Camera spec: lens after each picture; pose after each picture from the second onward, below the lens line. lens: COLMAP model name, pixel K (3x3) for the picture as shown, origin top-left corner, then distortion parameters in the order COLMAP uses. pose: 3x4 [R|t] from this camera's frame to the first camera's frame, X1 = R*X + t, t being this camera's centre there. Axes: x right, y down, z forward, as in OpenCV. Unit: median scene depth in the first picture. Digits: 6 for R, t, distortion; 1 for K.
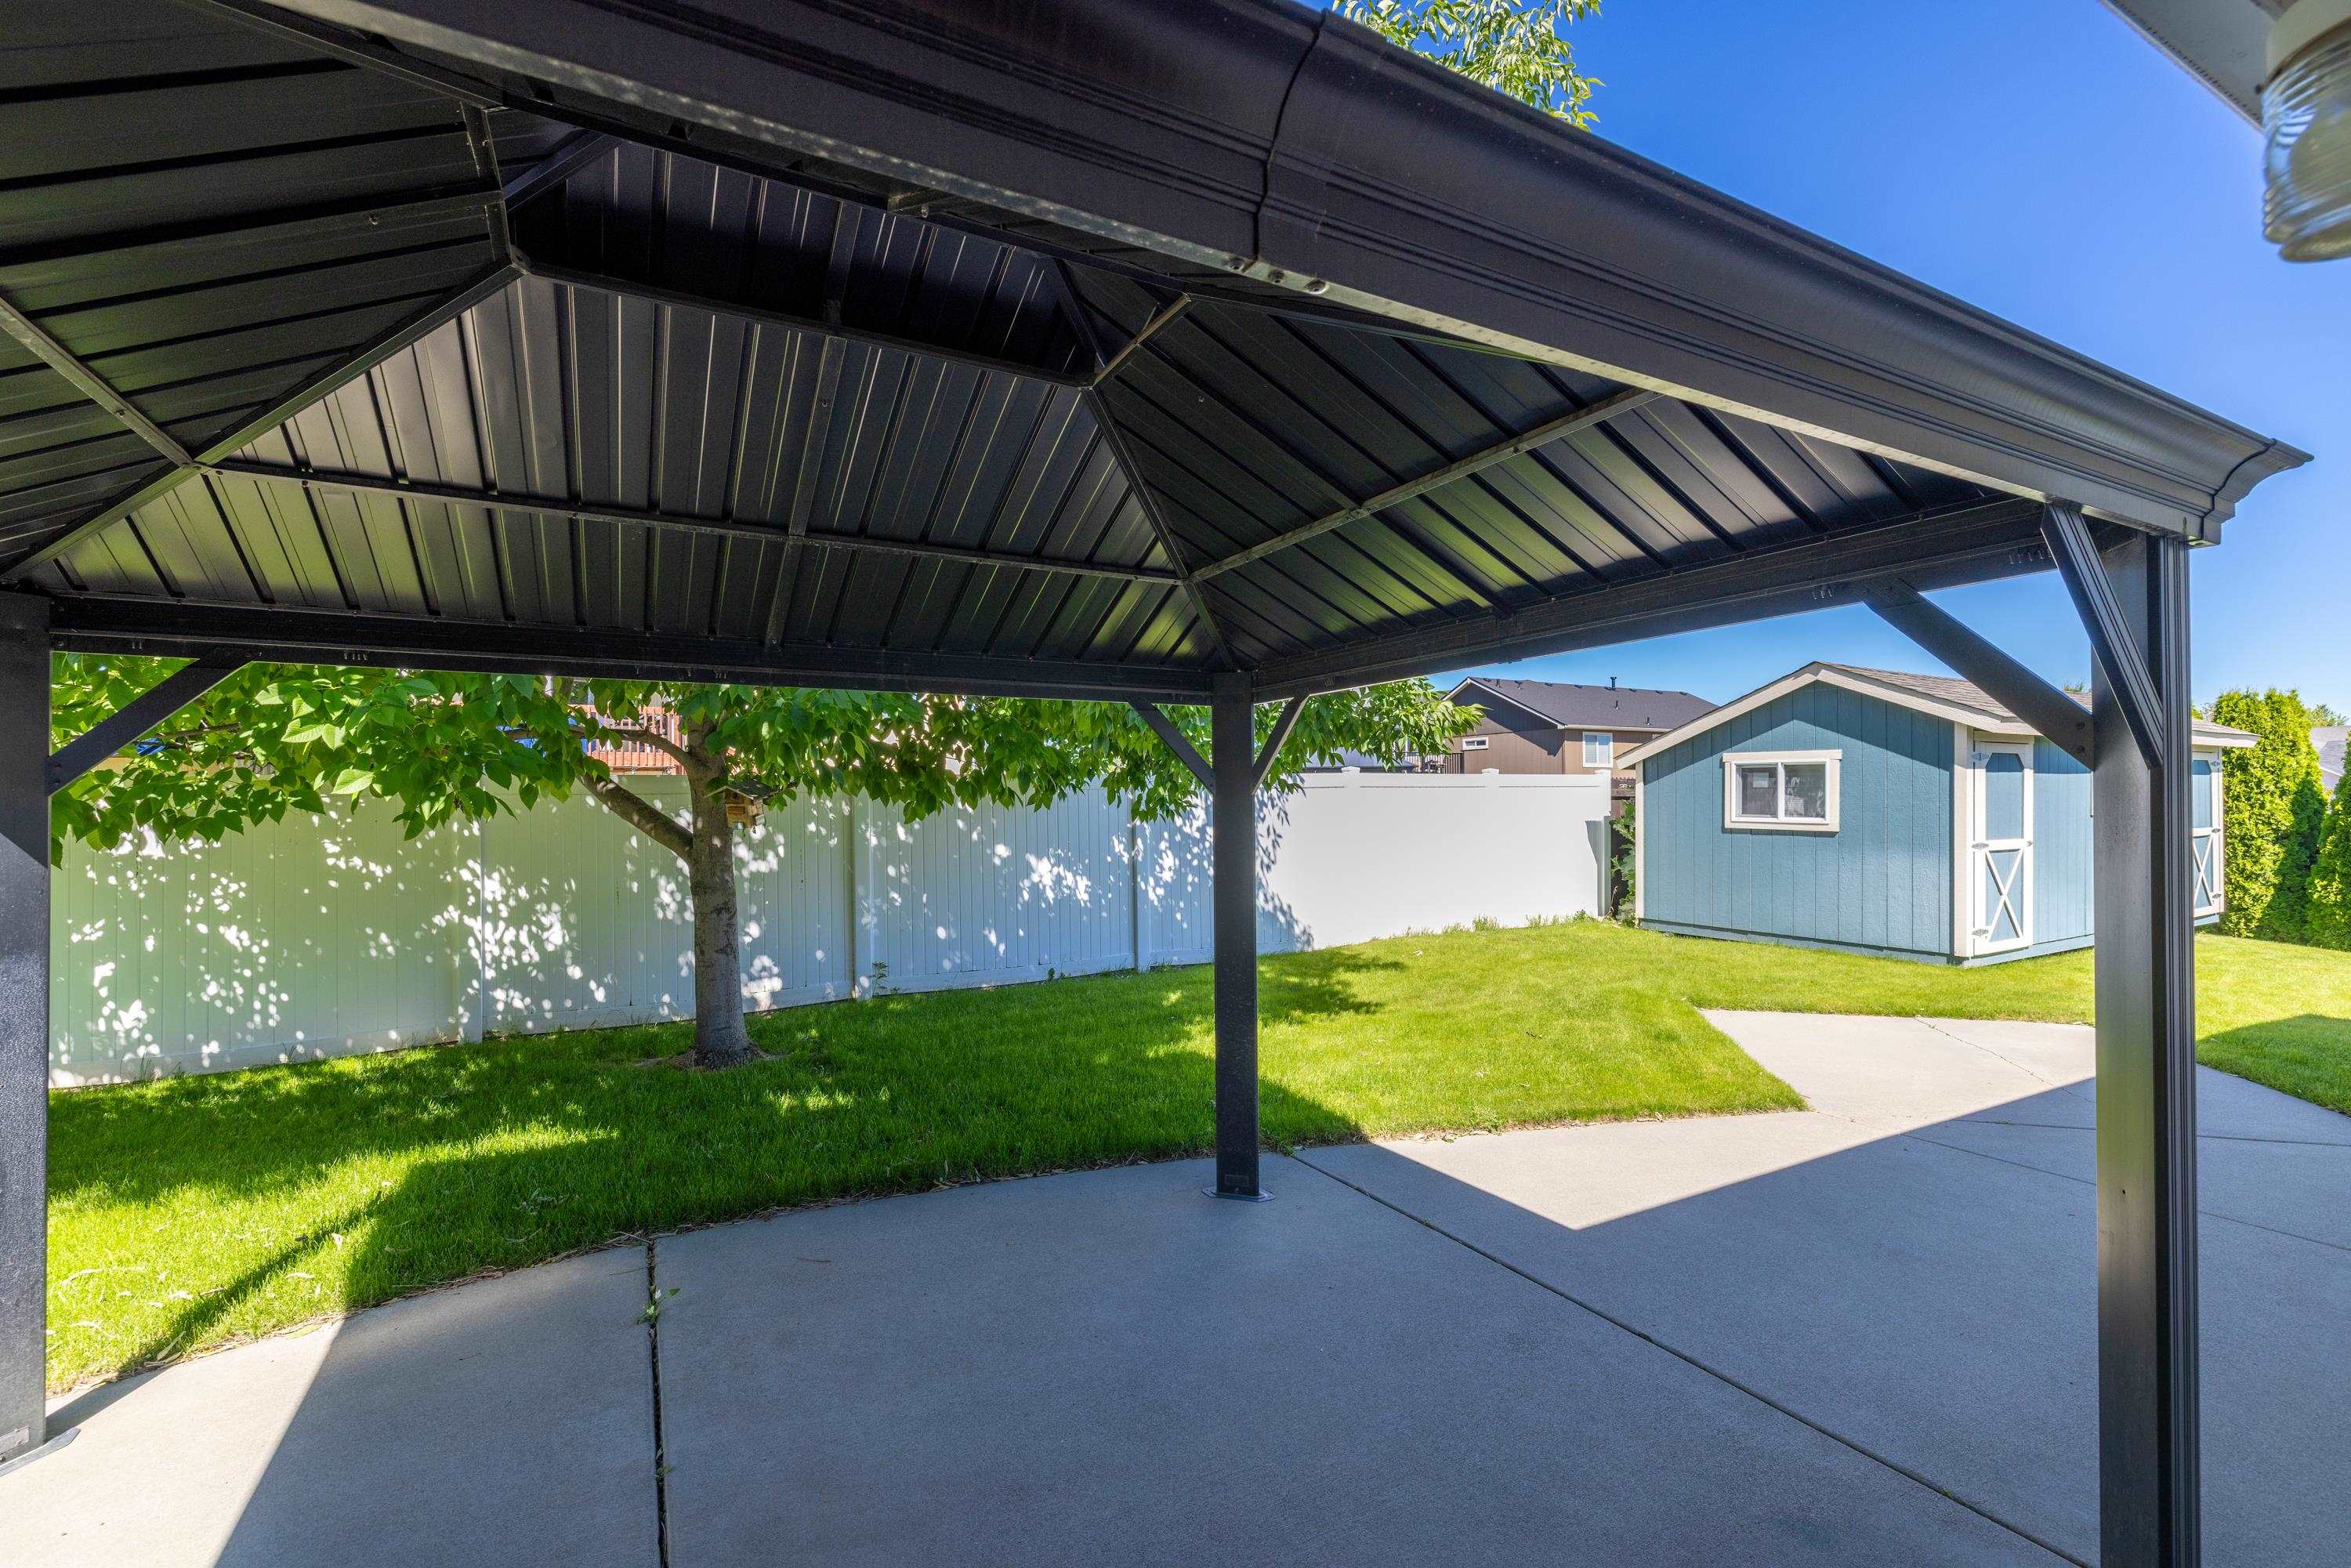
lens RADIAL K [[999.0, 0, 1185.0], [0, 999.0, 798.0], [0, 0, 1]] dist [0.004322, 0.000306]
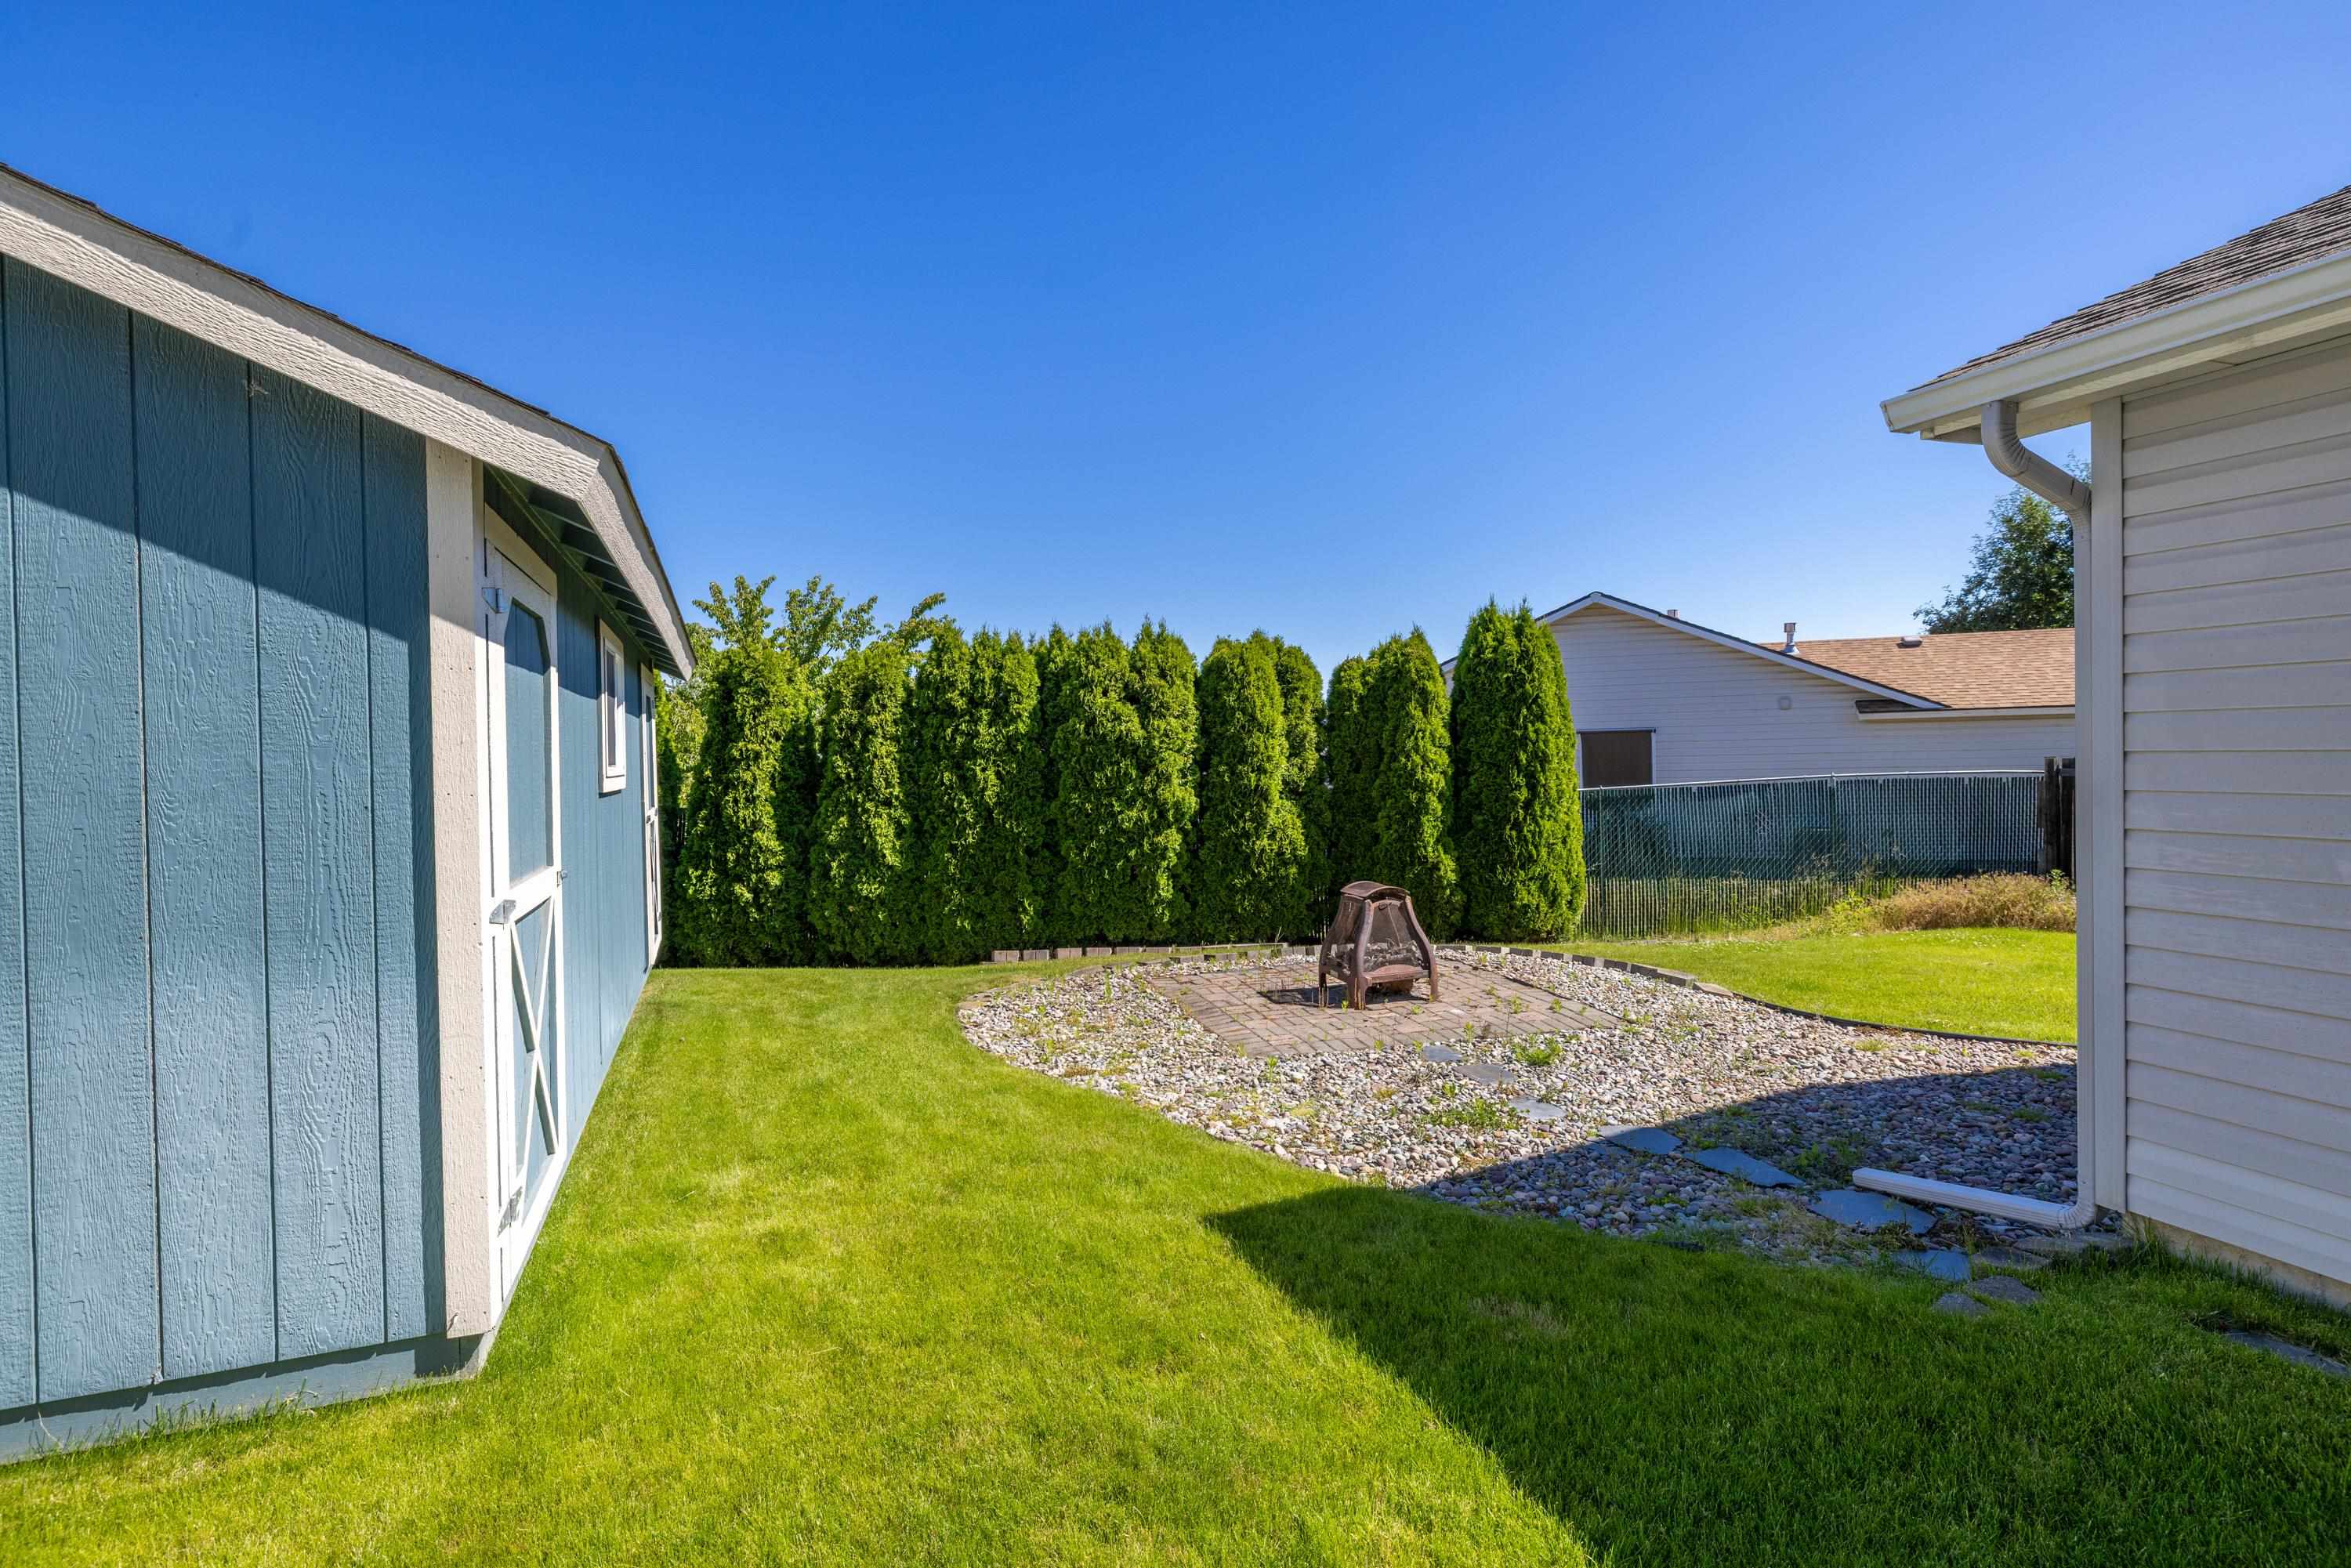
lens RADIAL K [[1163.2, 0, 1173.9], [0, 1163.2, 773.6], [0, 0, 1]] dist [0.000520, 0.000466]
pose [[0.181543, -0.013760, 0.983287, 0.472149], [0.019711, 0.999752, 0.010351, 0.008304], [-0.983185, 0.017502, 0.181769, 0.705943]]
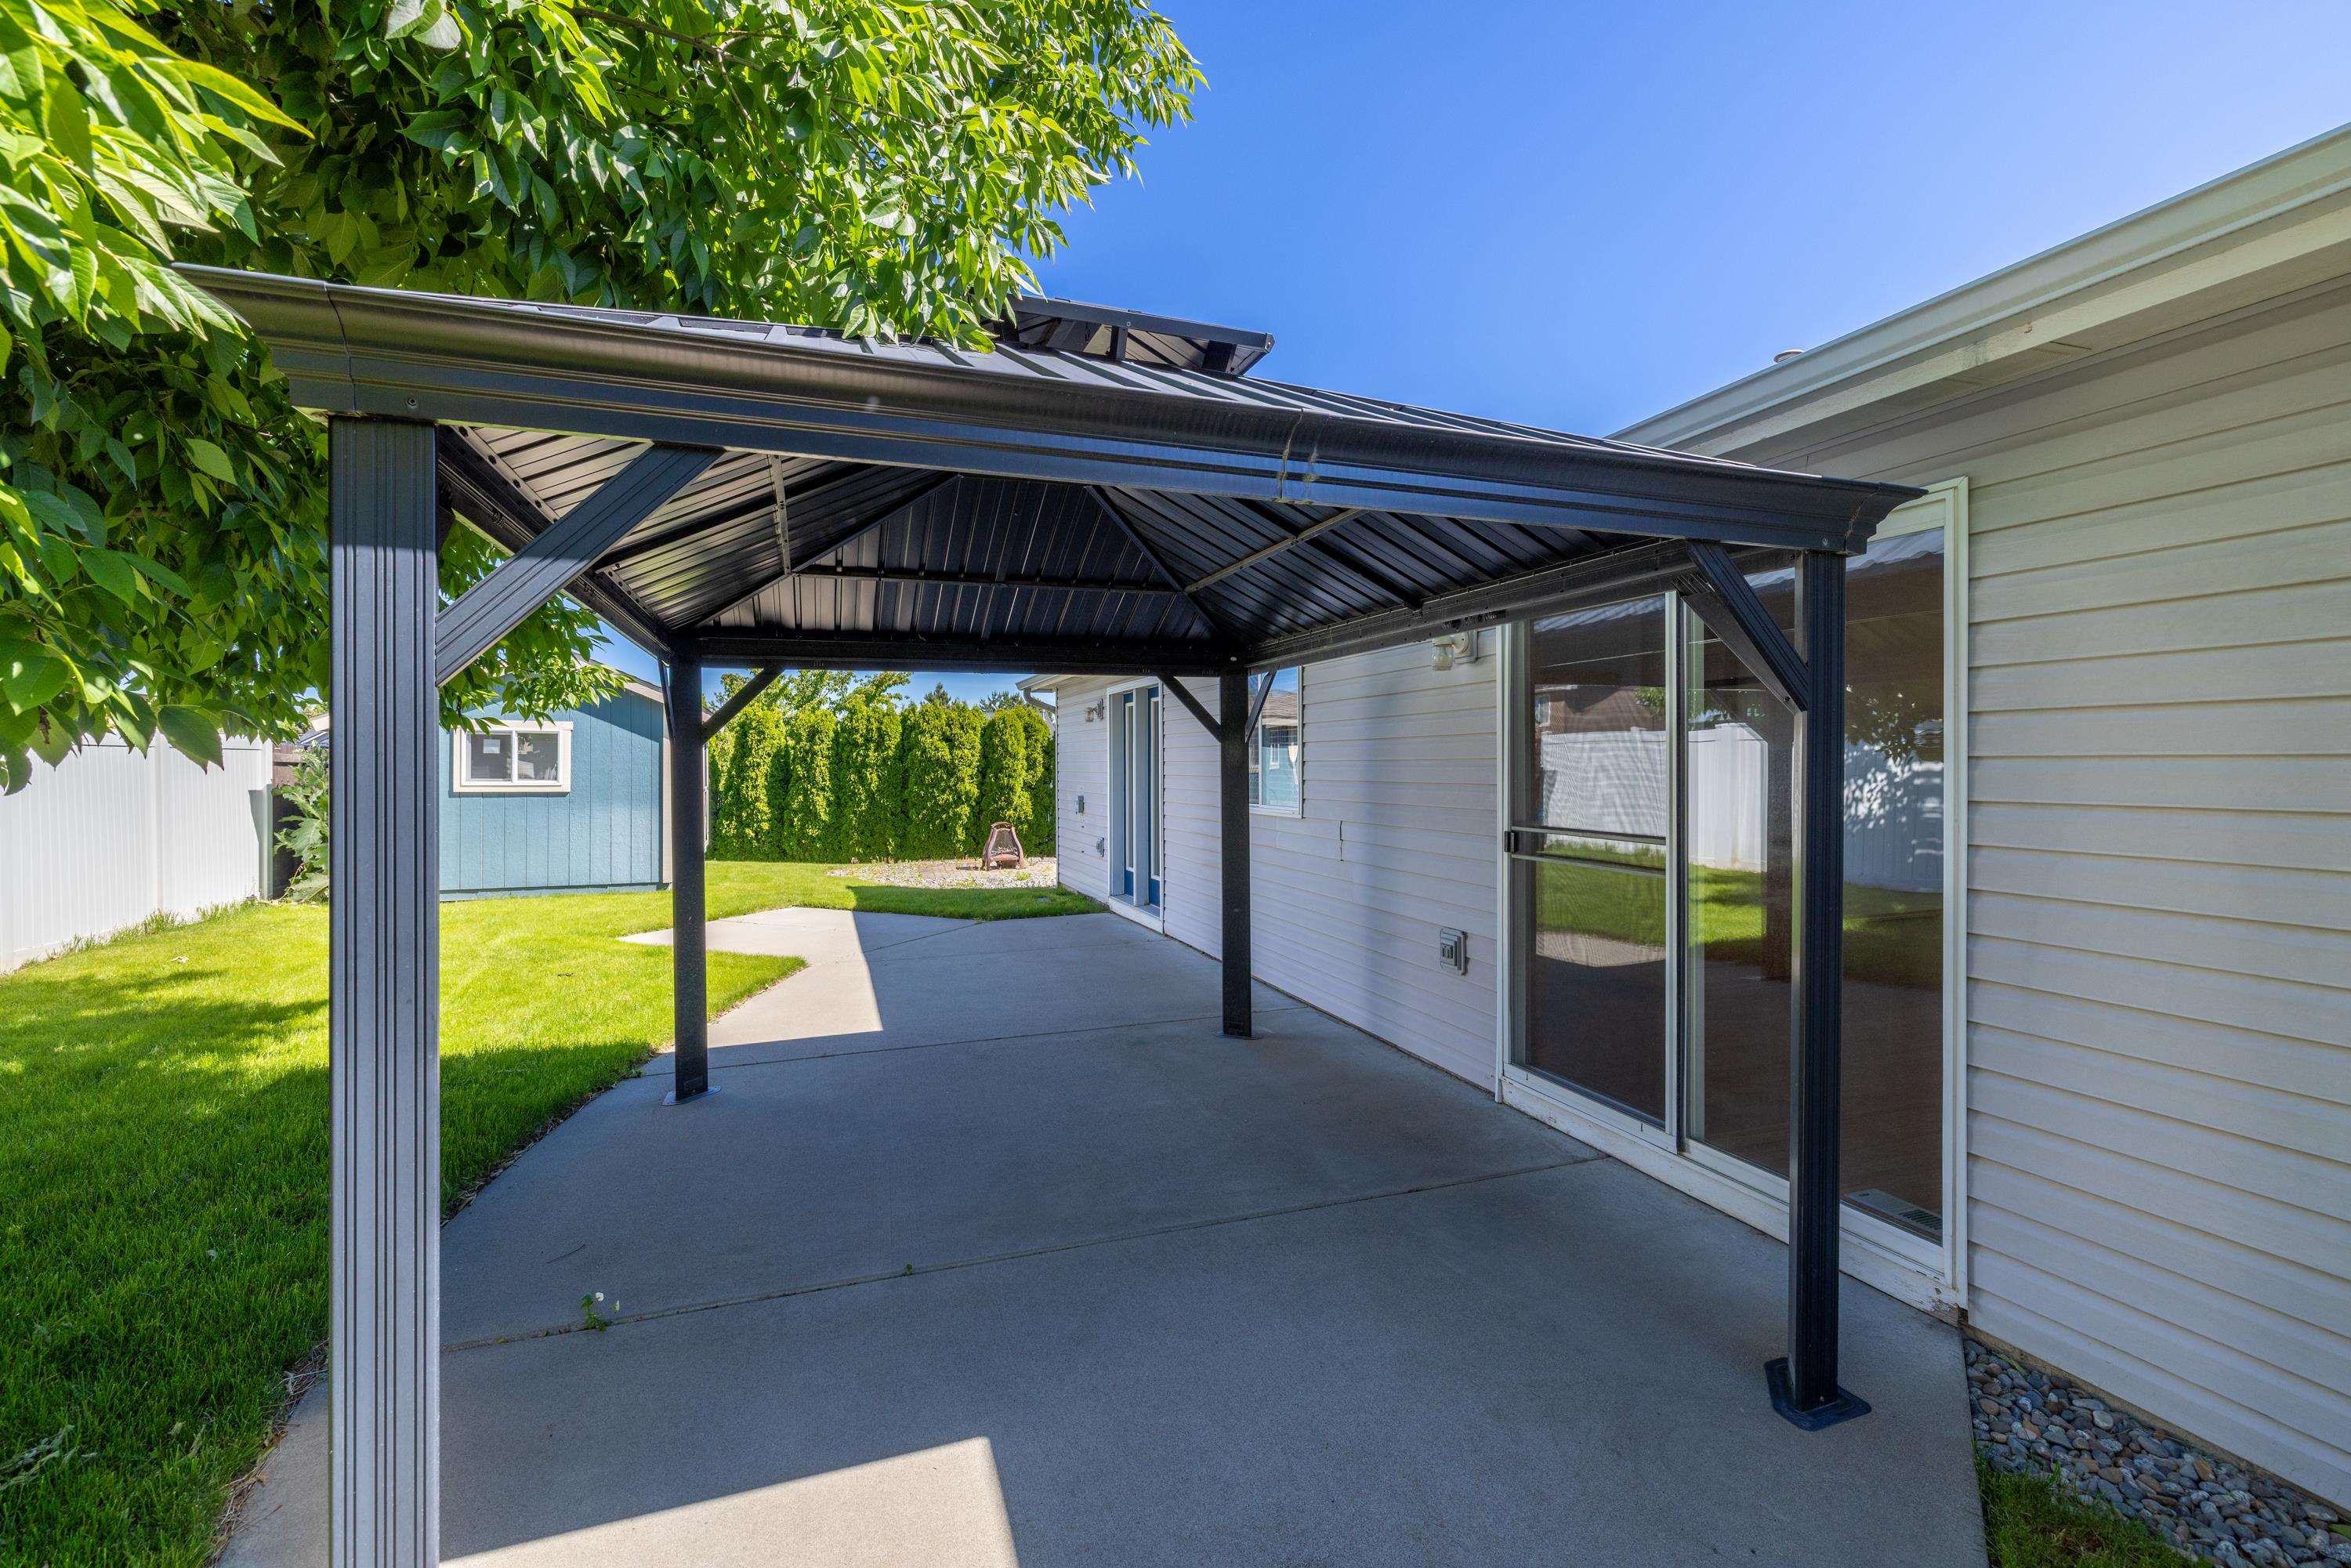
lens RADIAL K [[998.1, 0, 1159.3], [0, 998.1, 776.6], [0, 0, 1]] dist [0.003920, 0.000092]
pose [[0.176634, -0.003715, 0.984270, -0.390621], [0.000912, 0.999993, 0.003611, 0.012499], [-0.984276, 0.000260, 0.176637, 0.111182]]
